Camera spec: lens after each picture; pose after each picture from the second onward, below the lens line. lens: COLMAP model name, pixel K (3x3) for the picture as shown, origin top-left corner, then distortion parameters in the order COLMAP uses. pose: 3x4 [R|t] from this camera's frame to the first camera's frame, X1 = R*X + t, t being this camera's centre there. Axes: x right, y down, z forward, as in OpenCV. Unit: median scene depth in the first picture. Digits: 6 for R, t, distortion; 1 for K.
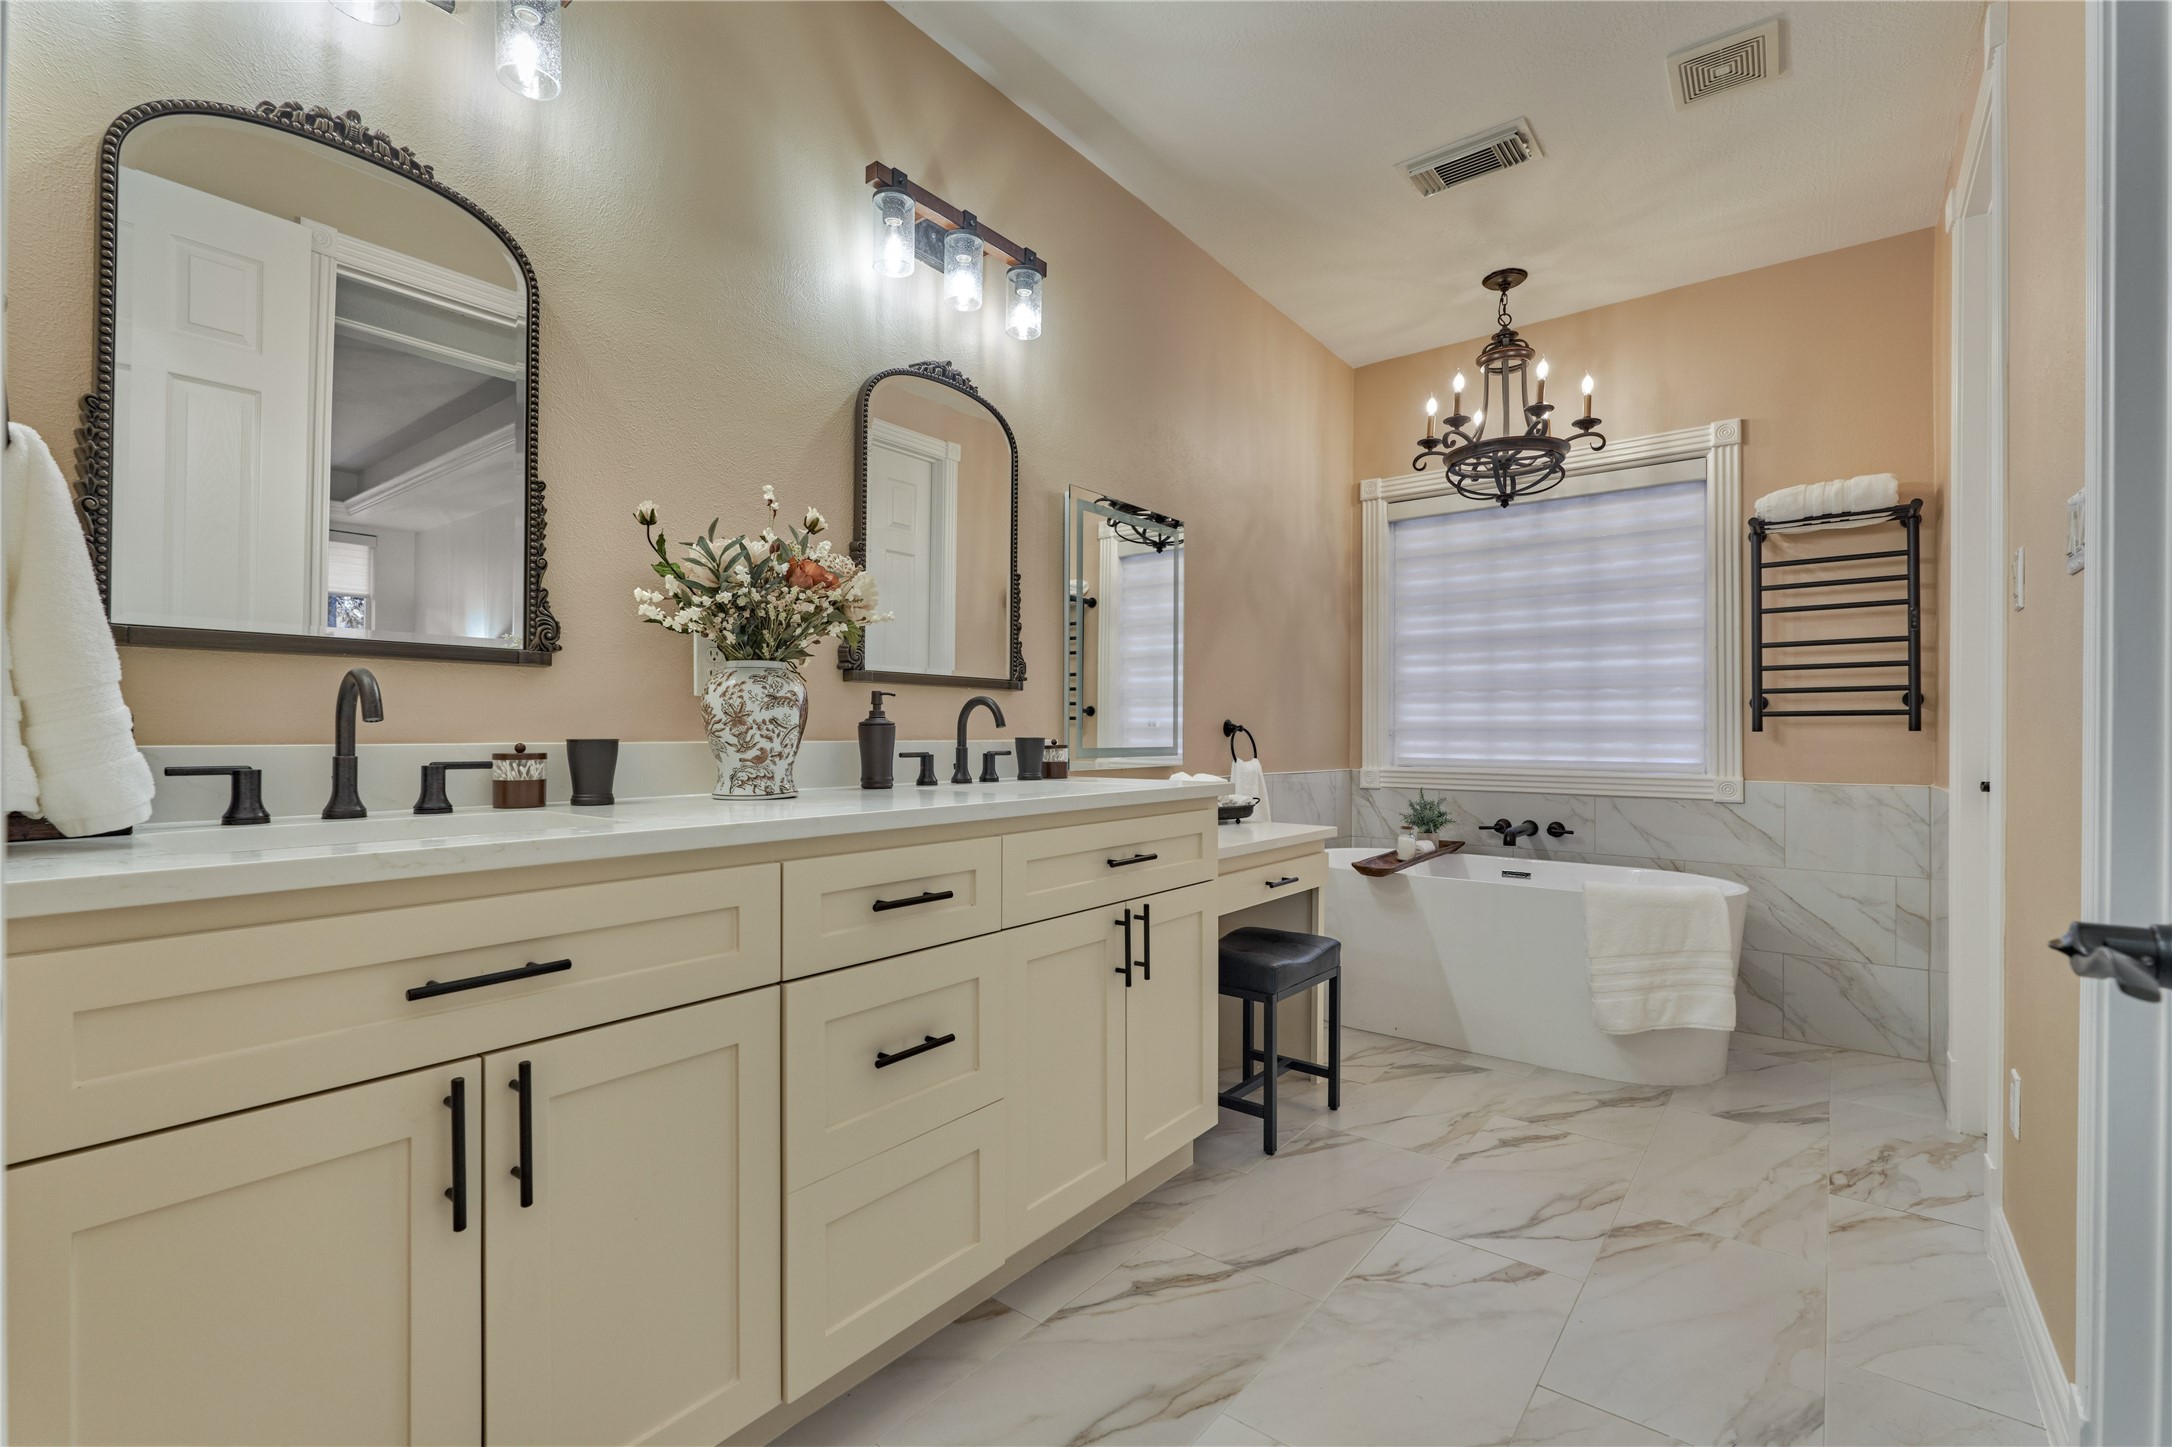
lens RADIAL K [[976.9, 0, 1070.0], [0, 976.9, 731.7], [0, 0, 1]] dist [-0.007028, 0.000905]
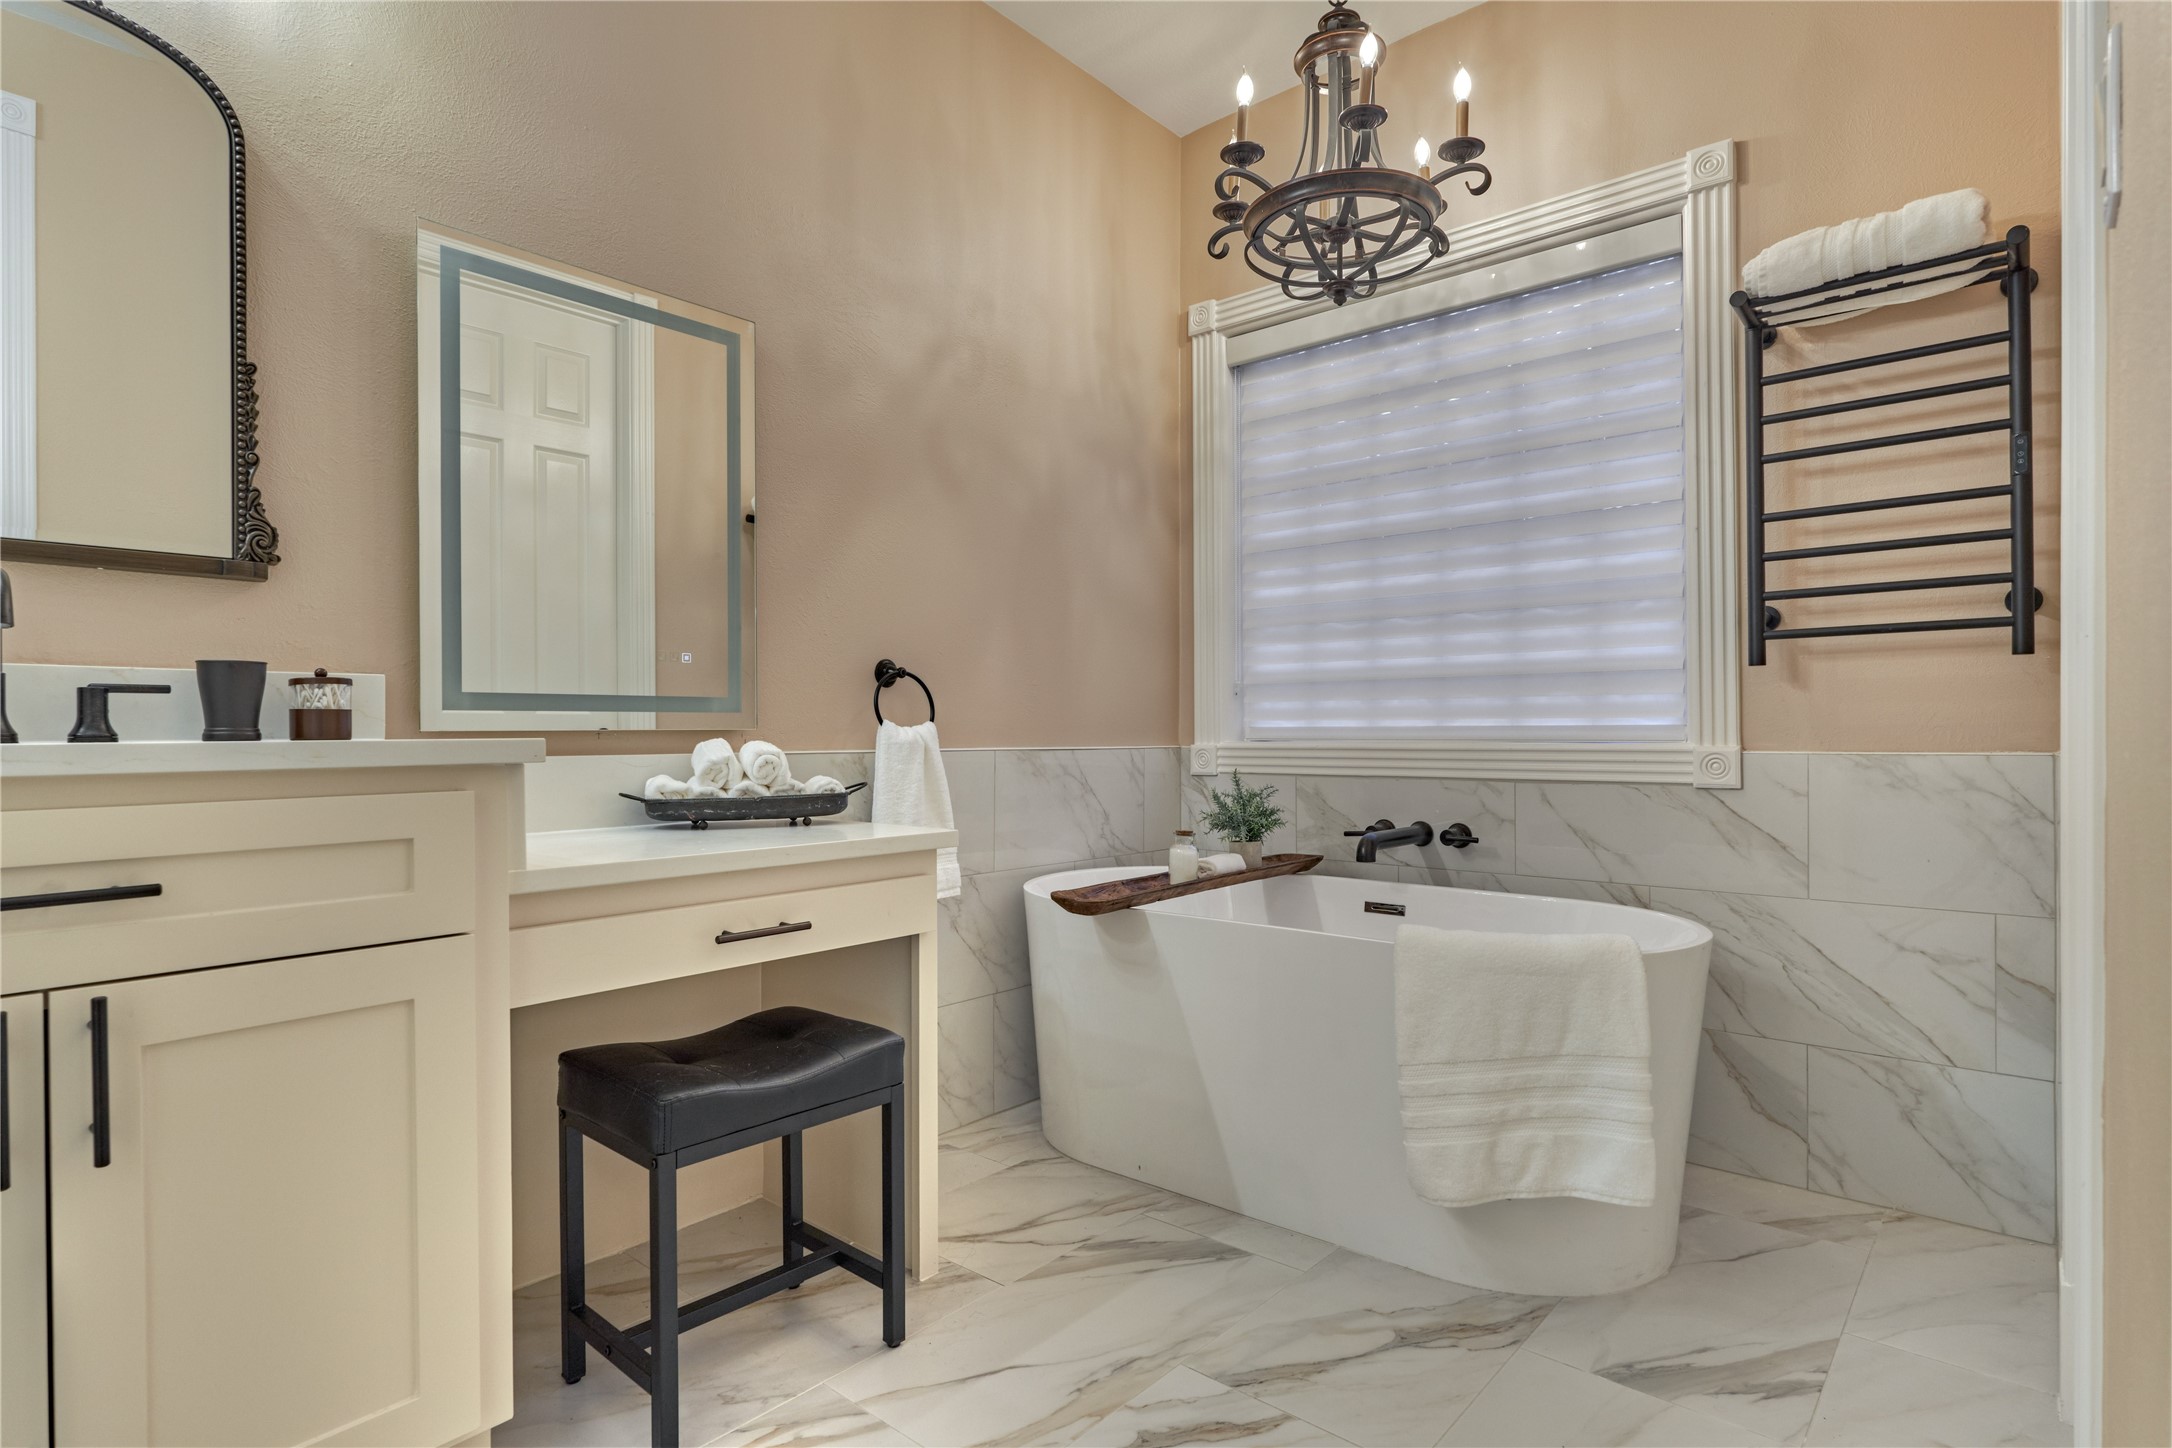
lens RADIAL K [[1133.9, 0, 1085.5], [0, 1133.9, 734.6], [0, 0, 1]] dist [0.000164, -0.001556]
pose [[0.999044, -0.008609, -0.042869, 0.355539], [0.008774, 0.999955, 0.003674, 0.037792], [0.042836, -0.004047, 0.999074, 0.323806]]
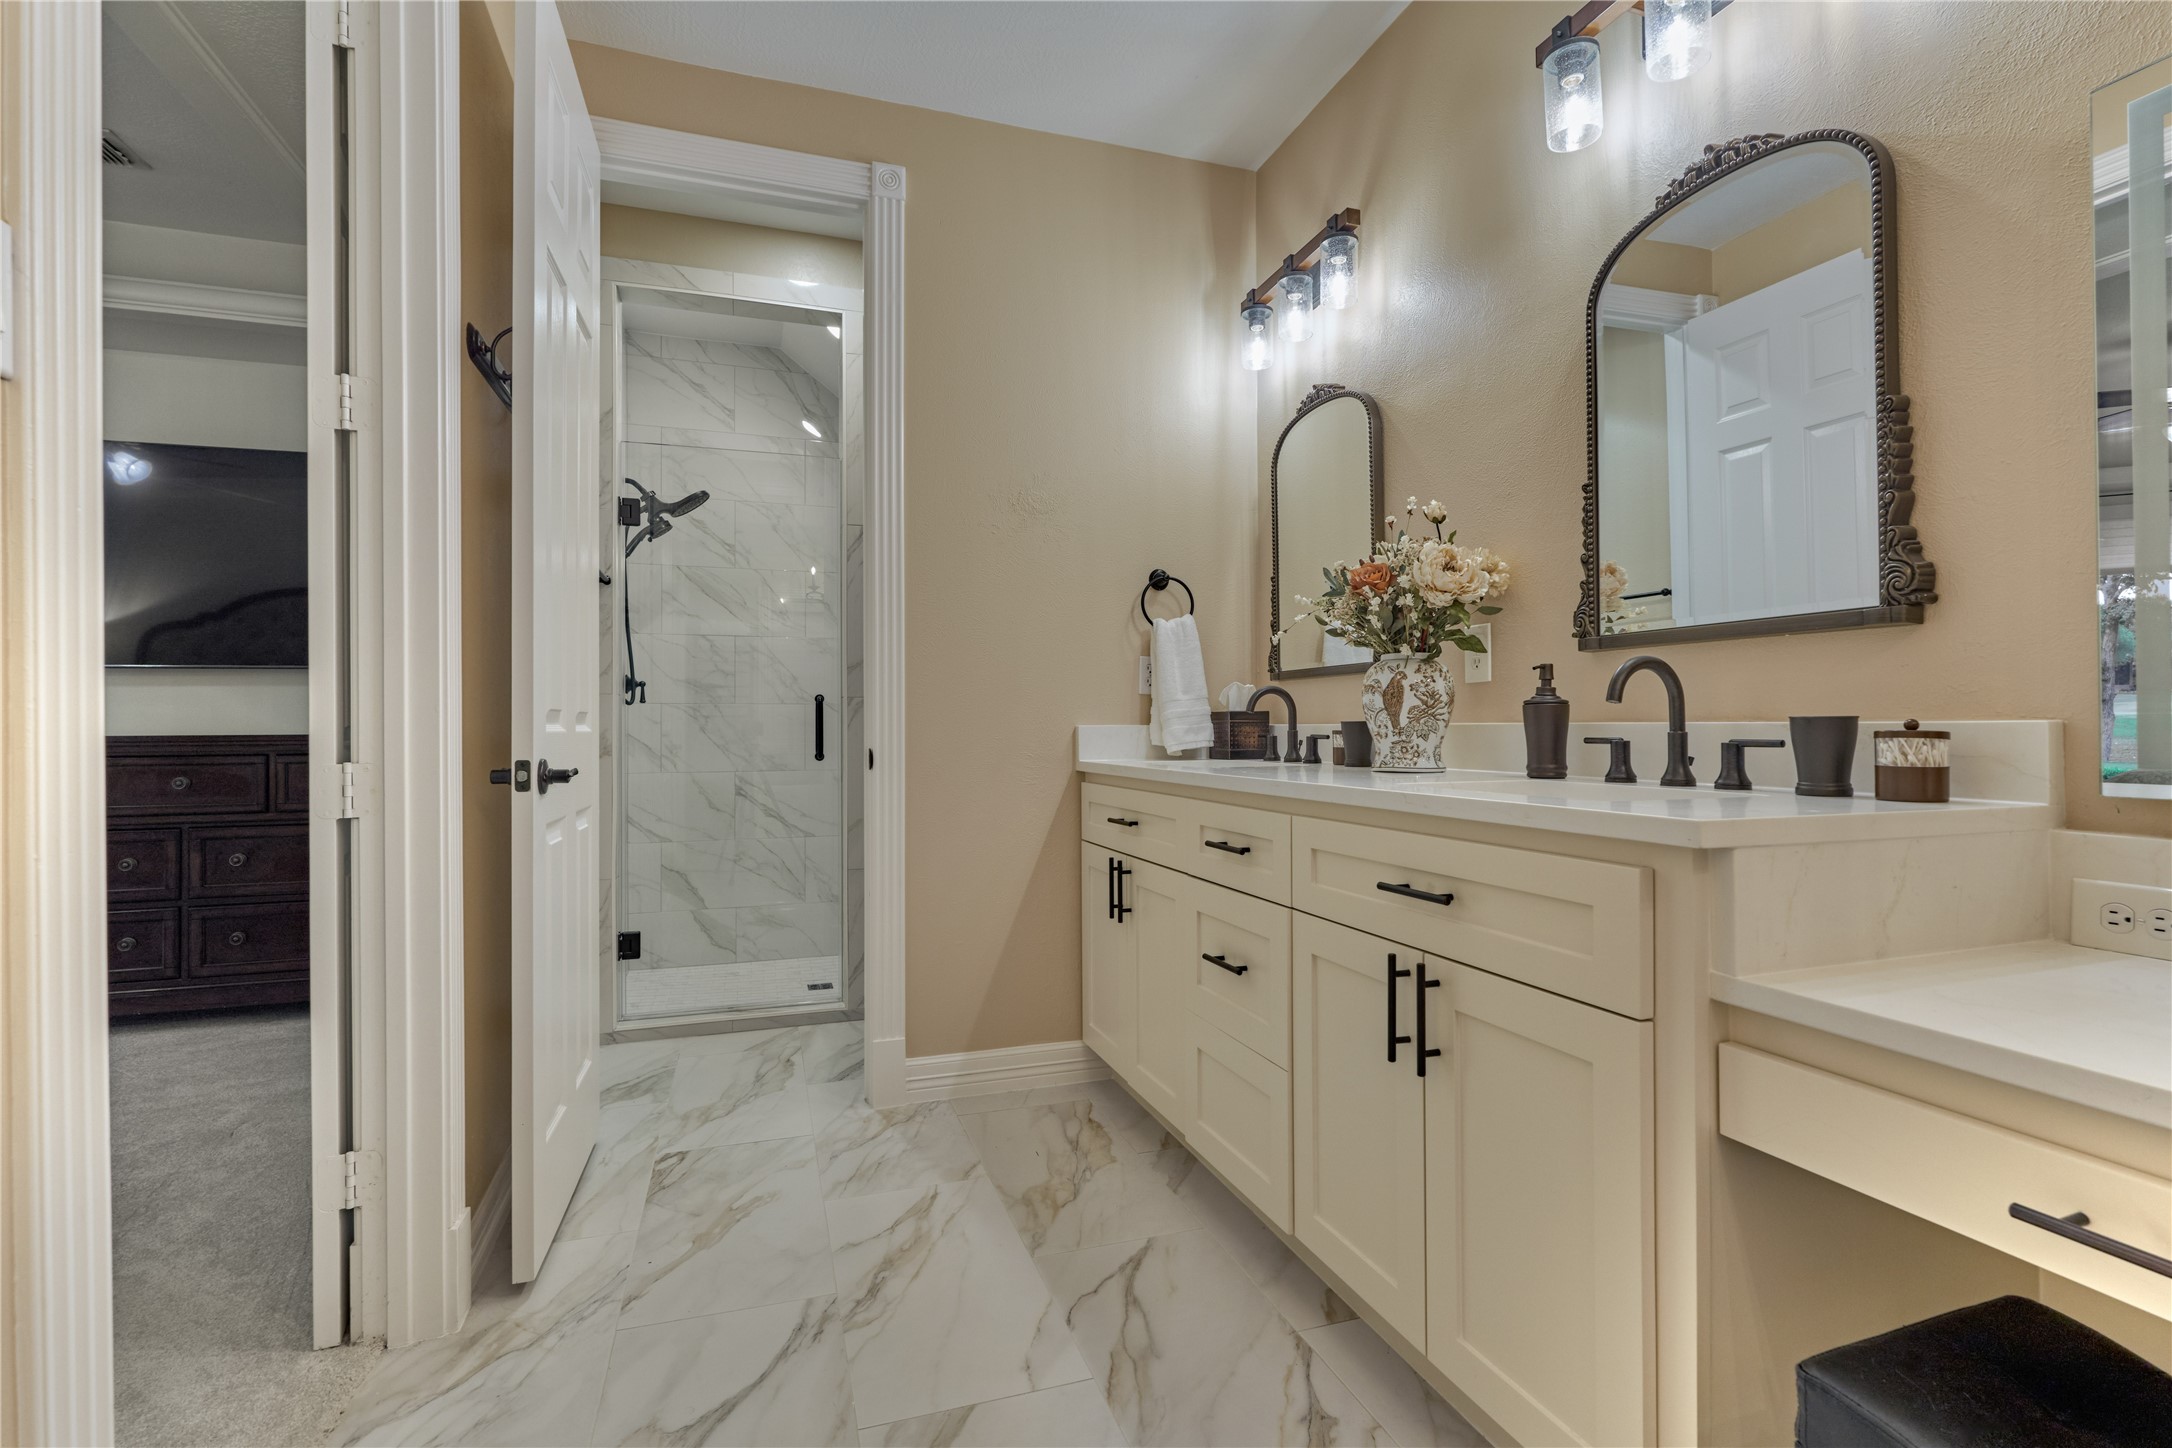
lens RADIAL K [[1027.5, 0, 1086.5], [0, 1027.5, 710.4], [0, 0, 1]] dist [-0.000107, -0.000464]
pose [[-0.546250, -0.007939, -0.837585, 0.518871], [0.007469, 0.999869, -0.014349, 0.005903], [0.837589, -0.014094, -0.546119, 0.772467]]
